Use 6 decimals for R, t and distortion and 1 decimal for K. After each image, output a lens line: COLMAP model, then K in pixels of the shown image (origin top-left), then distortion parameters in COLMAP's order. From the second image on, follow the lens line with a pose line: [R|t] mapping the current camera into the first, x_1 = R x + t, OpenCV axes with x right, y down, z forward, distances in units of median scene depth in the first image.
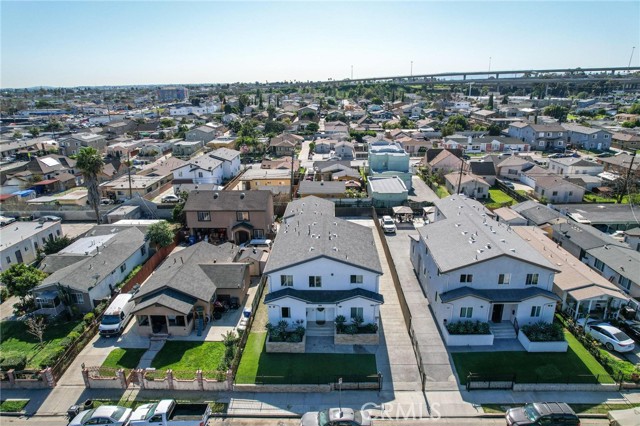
lens RADIAL K [[407.5, 0, 320.4], [0, 407.5, 216.9], [0, 0, 1]] dist [-0.076635, 0.064360]
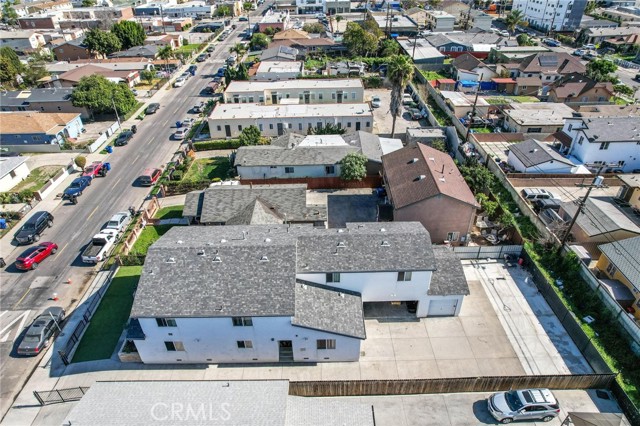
lens RADIAL K [[407.5, 0, 320.4], [0, 407.5, 216.9], [0, 0, 1]] dist [-0.076635, 0.064360]
pose [[0.038419, 0.570492, -0.820404, 0.609756], [-0.298715, 0.790025, 0.535378, -0.471593], [0.953569, 0.224499, 0.200767, 1.019567]]
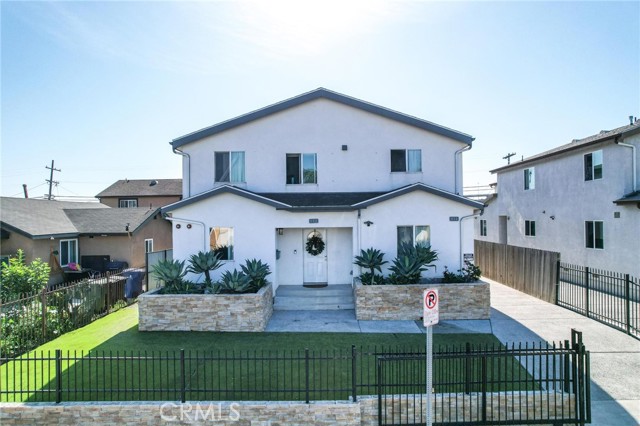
lens RADIAL K [[407.5, 0, 320.4], [0, 407.5, 216.9], [0, 0, 1]] dist [-0.076635, 0.064360]
pose [[0.999940, -0.001642, 0.010833, 0.000783], [0.004964, 0.949312, -0.314295, 0.297614], [-0.009768, 0.314330, 0.949263, 0.578546]]
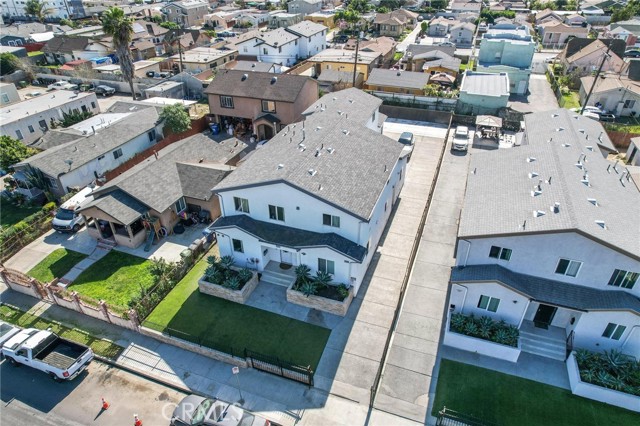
lens RADIAL K [[407.5, 0, 320.4], [0, 407.5, 216.9], [0, 0, 1]] dist [-0.076635, 0.064360]
pose [[0.946291, 0.179199, -0.269111, 0.230227], [-0.101437, 0.954874, 0.279152, -0.038151], [0.306991, -0.236861, 0.921766, 0.328390]]
